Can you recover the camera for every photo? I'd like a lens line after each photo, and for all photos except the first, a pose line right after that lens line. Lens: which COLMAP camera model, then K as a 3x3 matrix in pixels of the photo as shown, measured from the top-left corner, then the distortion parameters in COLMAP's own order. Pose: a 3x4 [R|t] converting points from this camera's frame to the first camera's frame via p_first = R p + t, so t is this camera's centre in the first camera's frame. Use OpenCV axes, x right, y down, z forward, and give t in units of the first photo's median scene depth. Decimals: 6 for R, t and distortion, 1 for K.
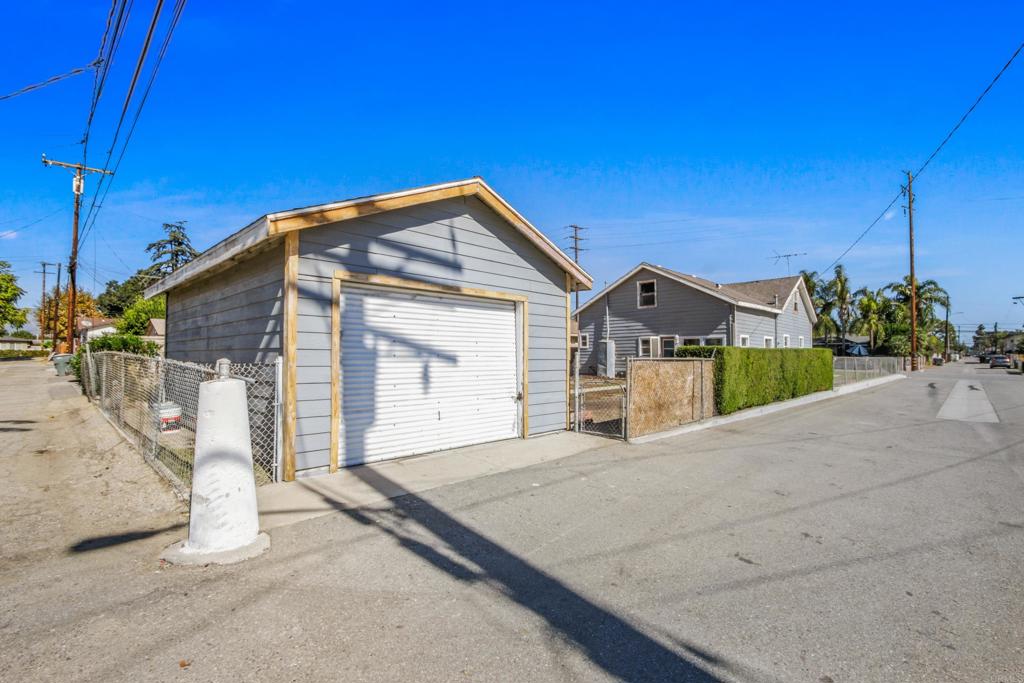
lens RADIAL K [[495.8, 0, 510.9], [0, 495.8, 342.8], [0, 0, 1]] dist [-0.002449, -0.000225]
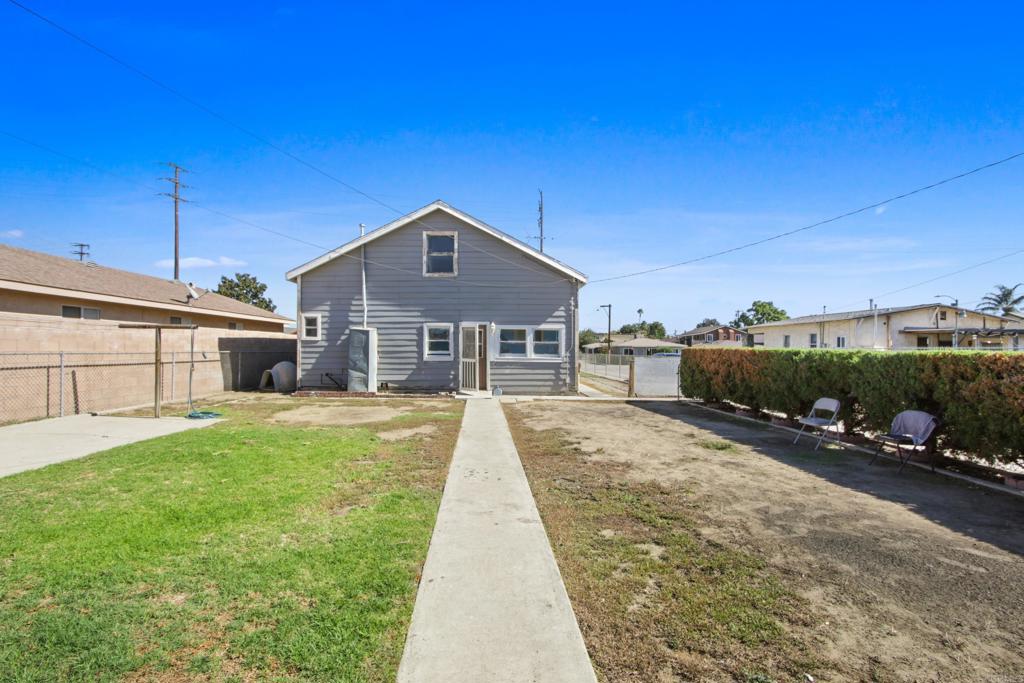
lens RADIAL K [[495.8, 0, 511.5], [0, 495.8, 345.3], [0, 0, 1]] dist [-0.002449, -0.000225]
pose [[0.697800, 0.015663, 0.716121, -0.098485], [-0.024542, 0.999697, 0.002050, 0.010643], [-0.715872, -0.019006, 0.697973, 0.506306]]
